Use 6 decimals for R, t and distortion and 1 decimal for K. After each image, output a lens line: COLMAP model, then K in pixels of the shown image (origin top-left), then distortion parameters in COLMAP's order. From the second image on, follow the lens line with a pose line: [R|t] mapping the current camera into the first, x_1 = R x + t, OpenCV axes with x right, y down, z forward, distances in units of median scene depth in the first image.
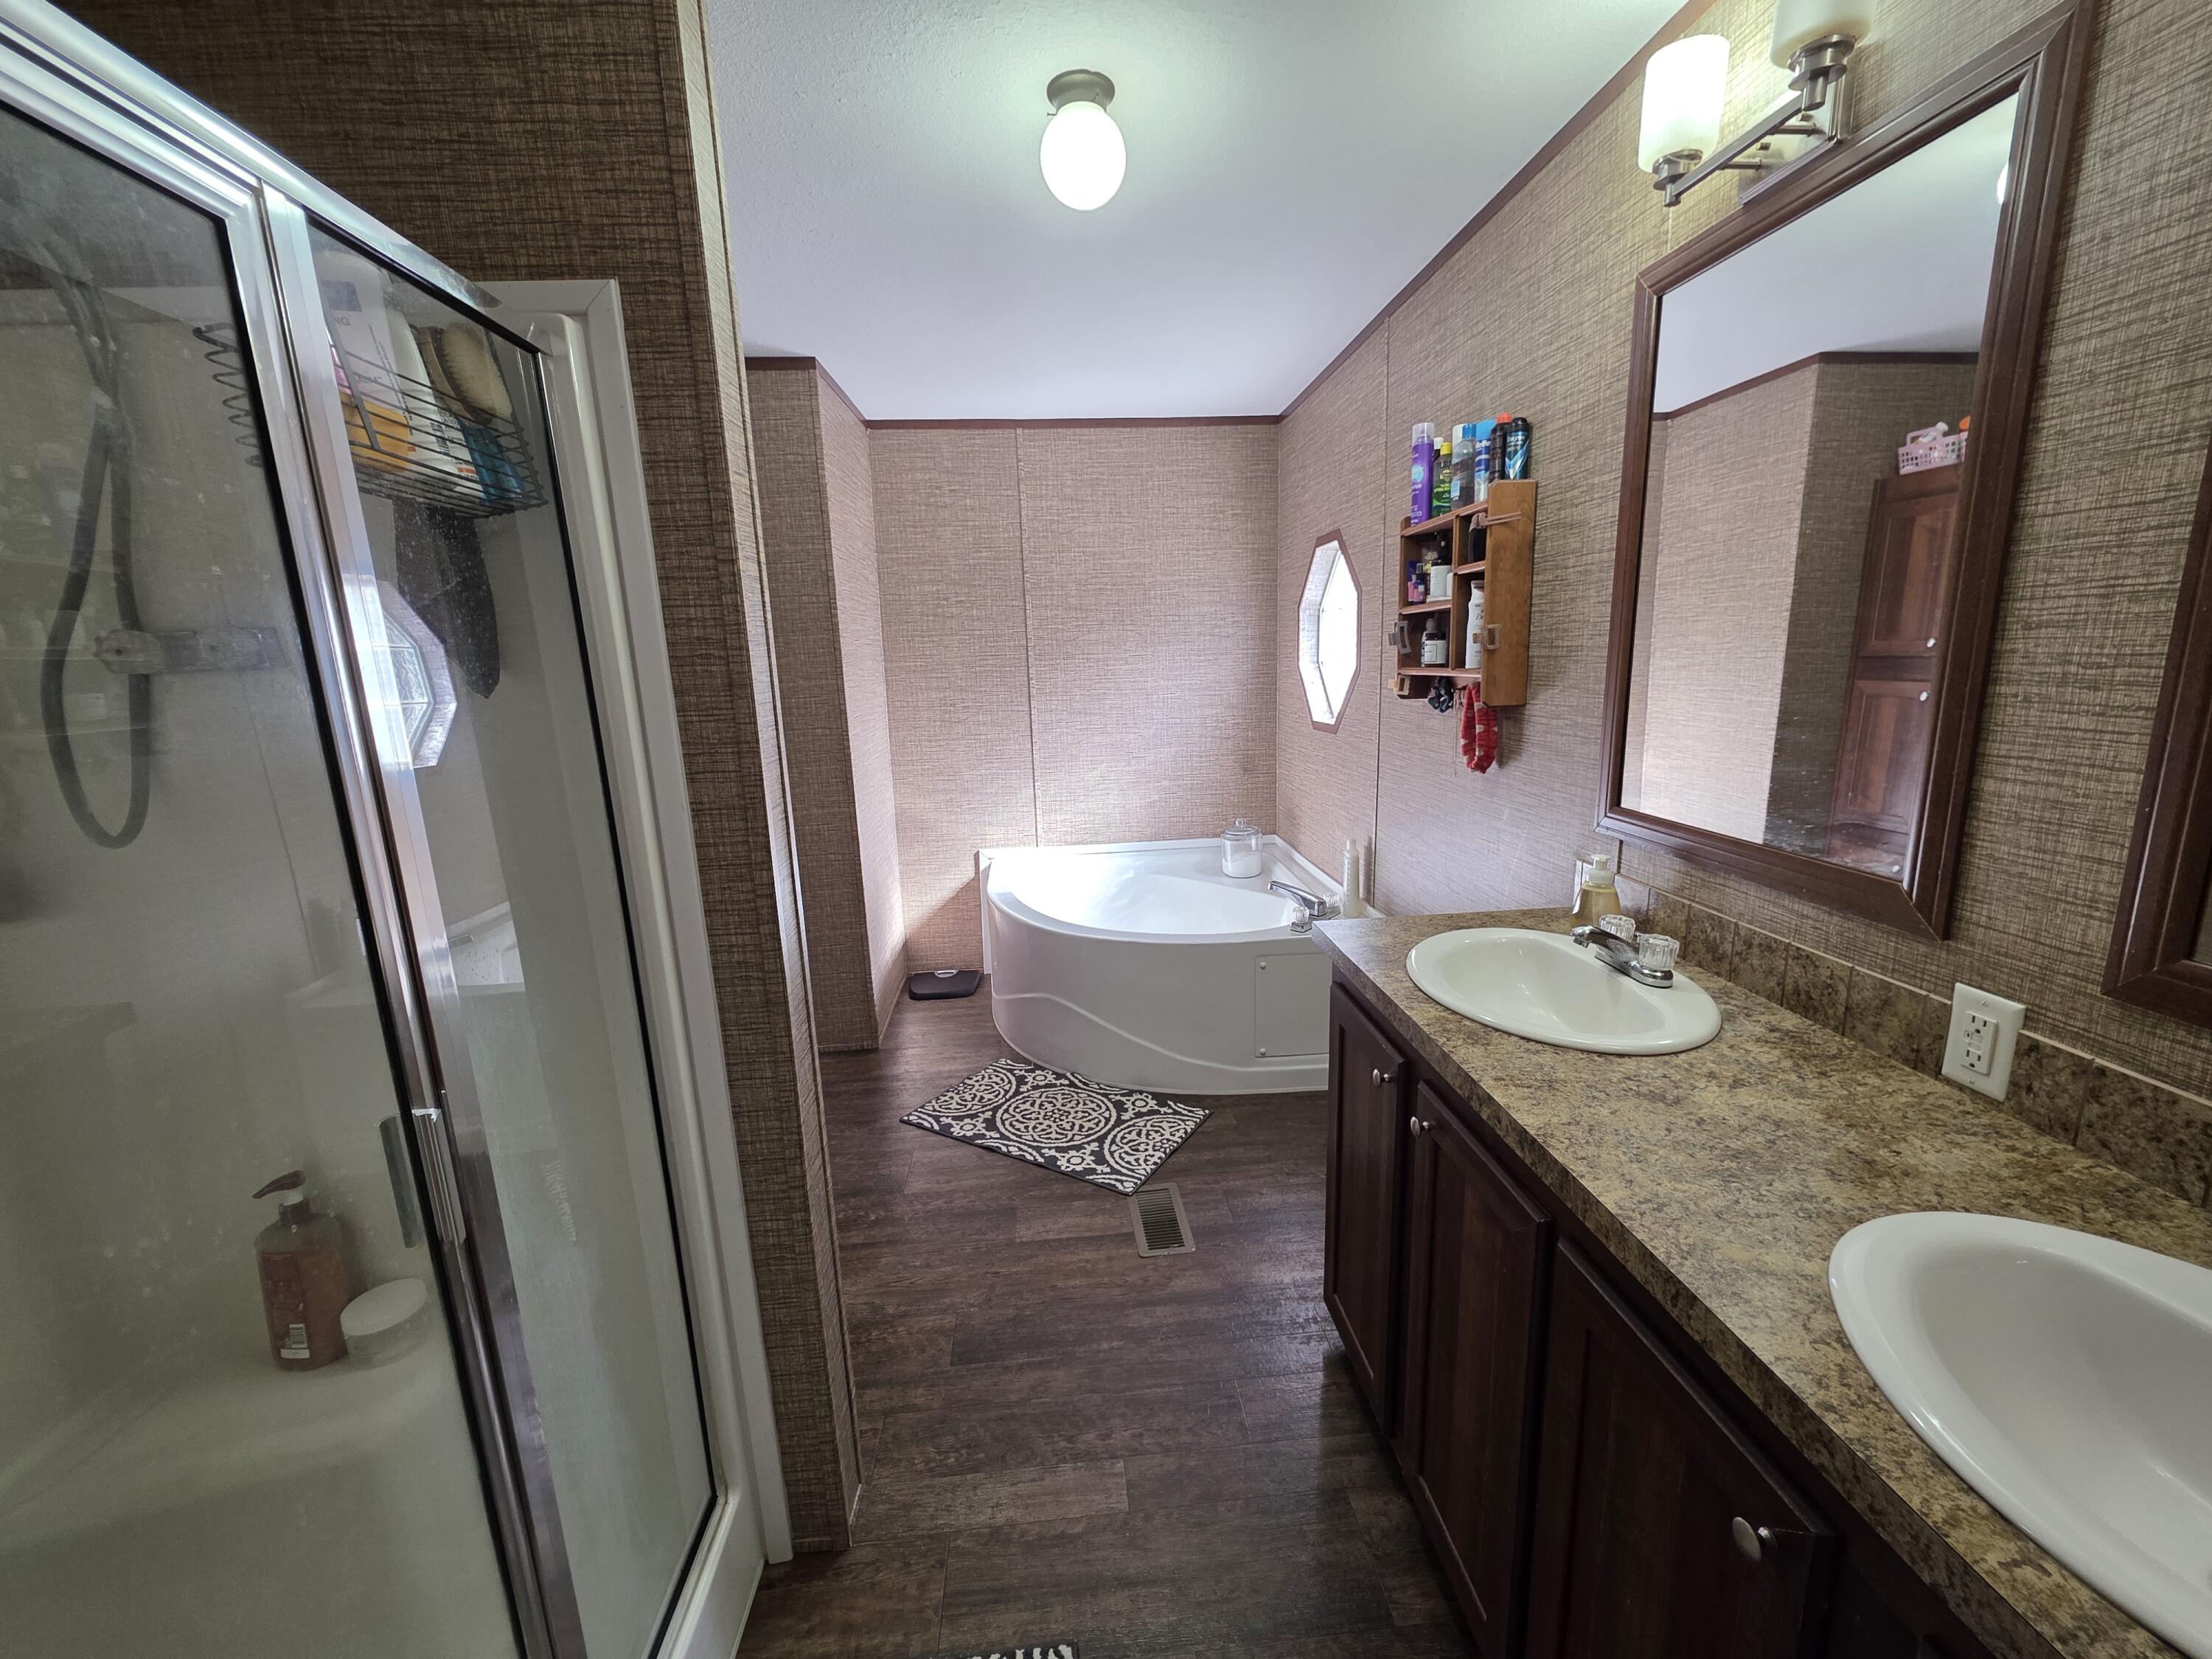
lens RADIAL K [[886.4, 0, 1103.4], [0, 886.4, 834.4], [0, 0, 1]] dist [0.006558, -0.000163]
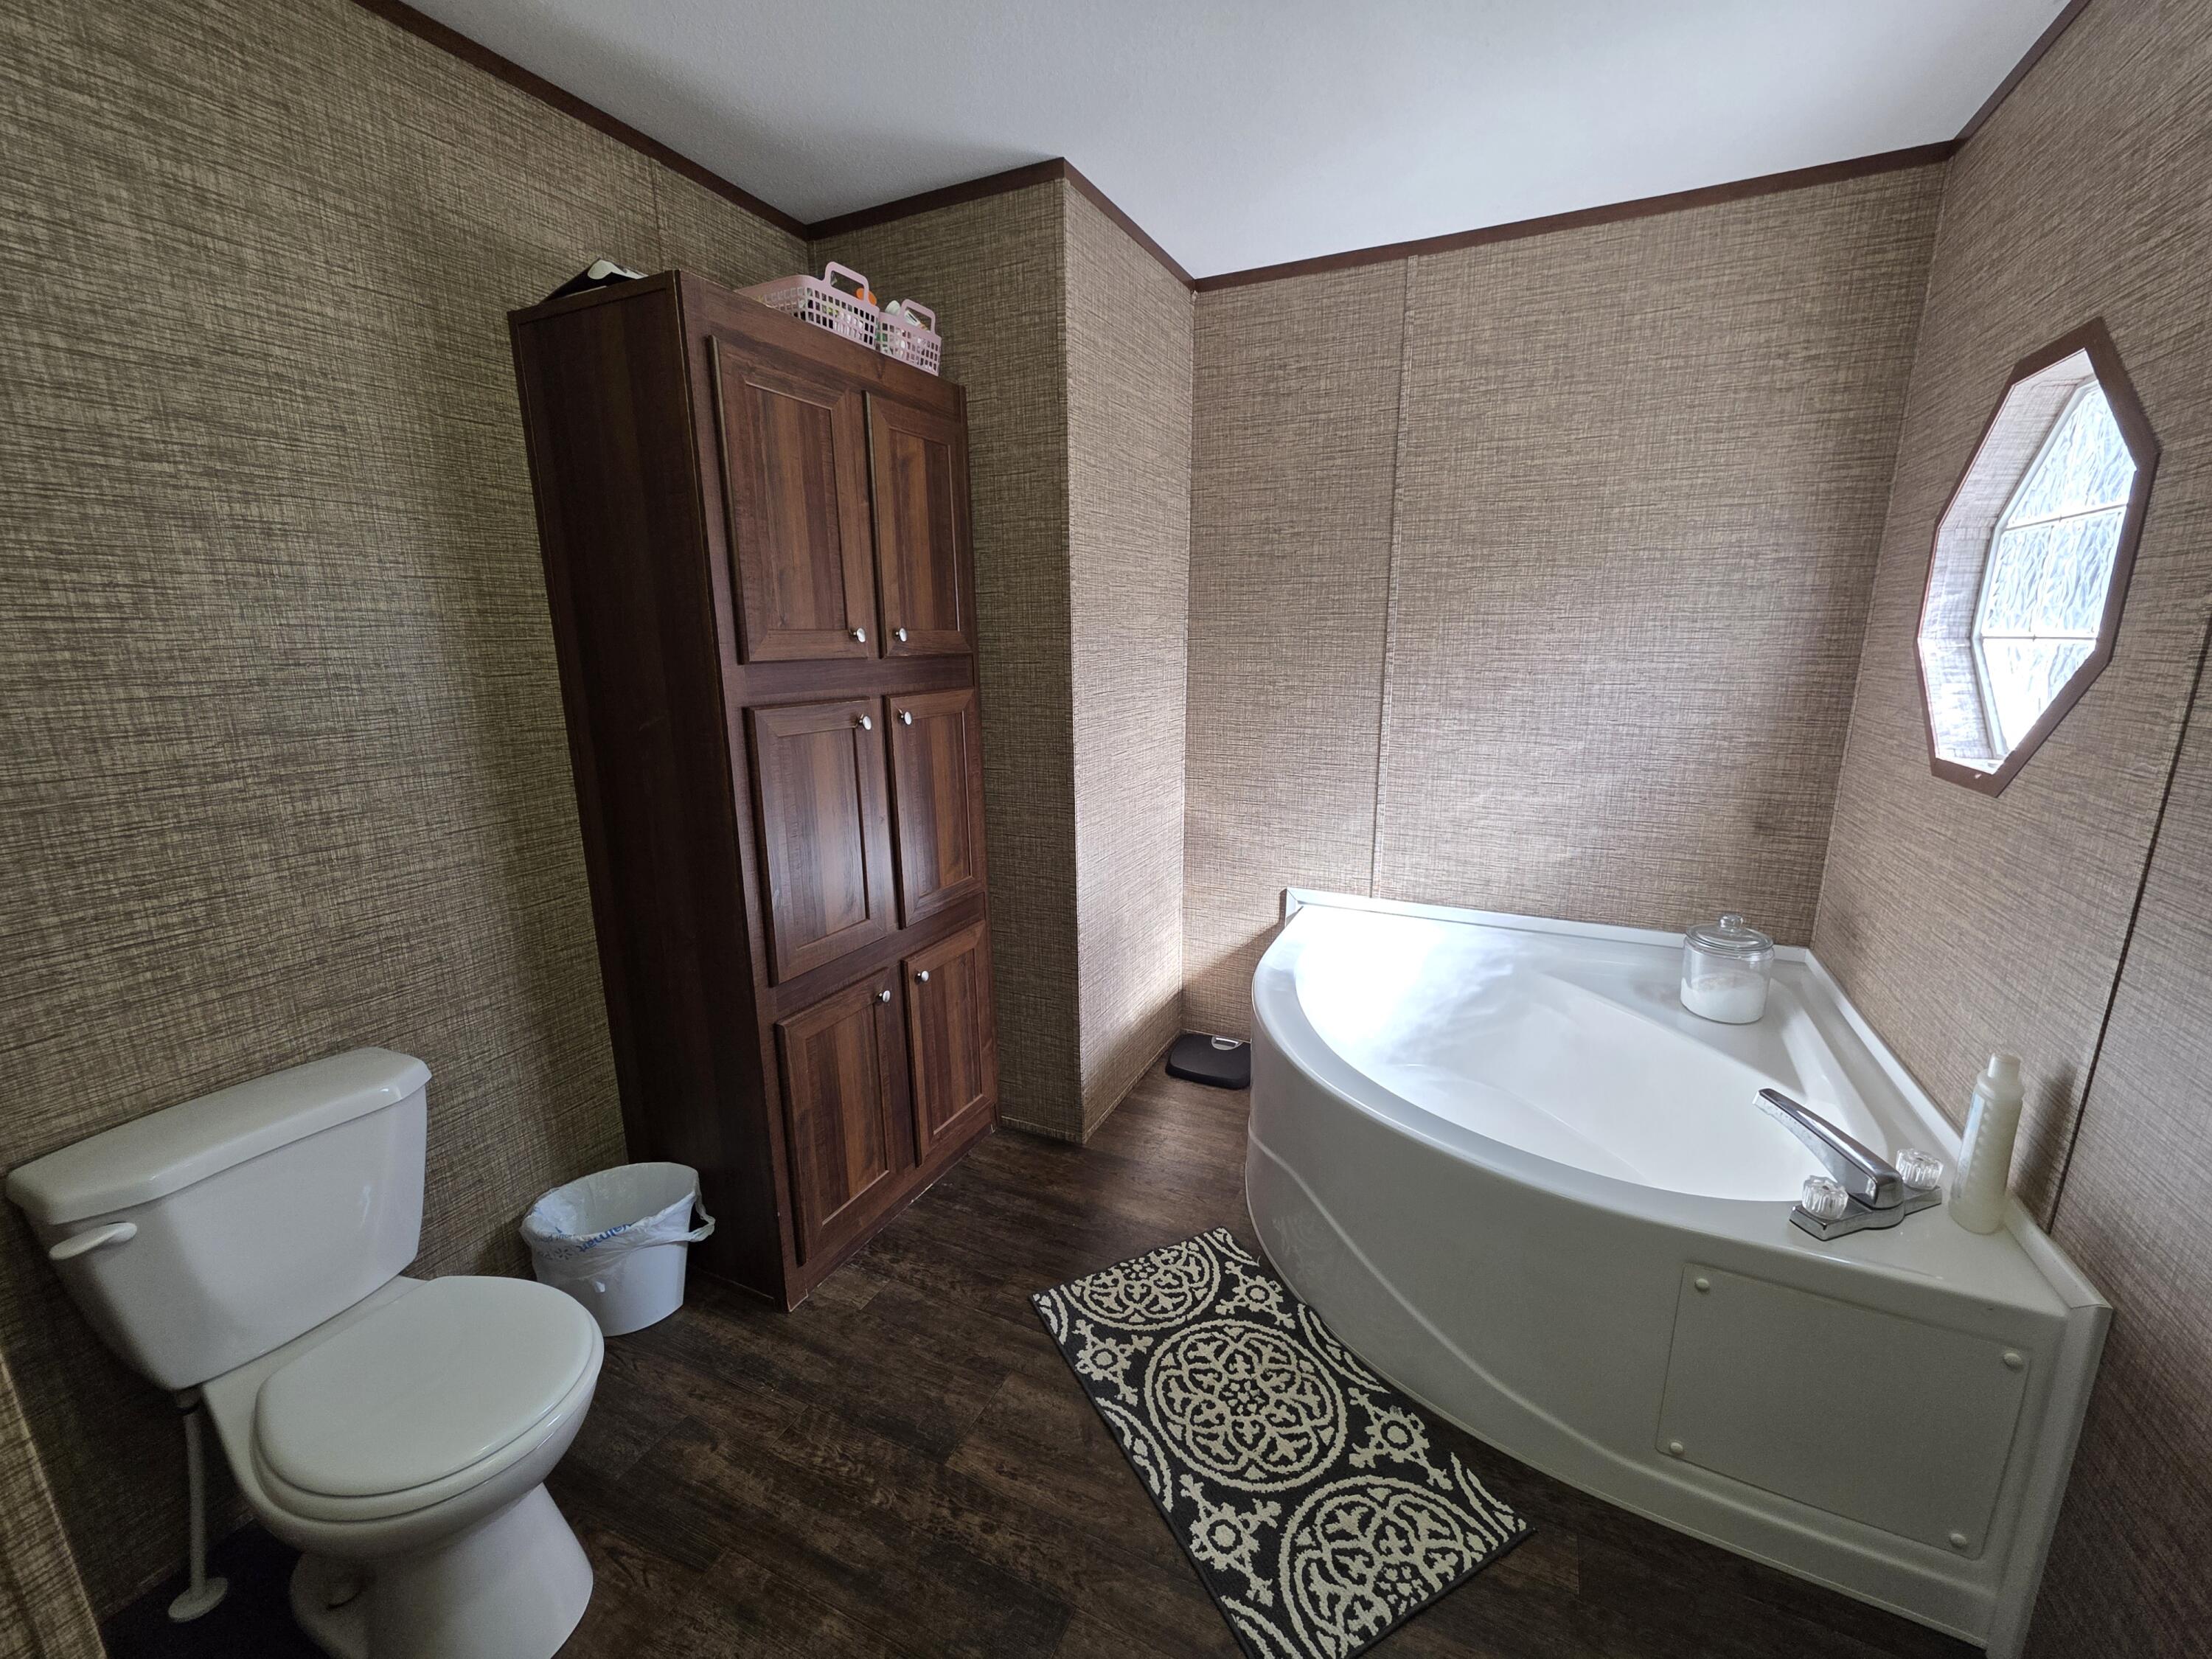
lens RADIAL K [[886.4, 0, 1115.3], [0, 886.4, 828.6], [0, 0, 1]] dist [0.006558, -0.000163]
pose [[0.871046, 0.134654, -0.472385, 0.081985], [-0.120539, 0.990882, 0.060186, -0.065739], [0.476182, 0.004516, 0.879335, 0.359950]]
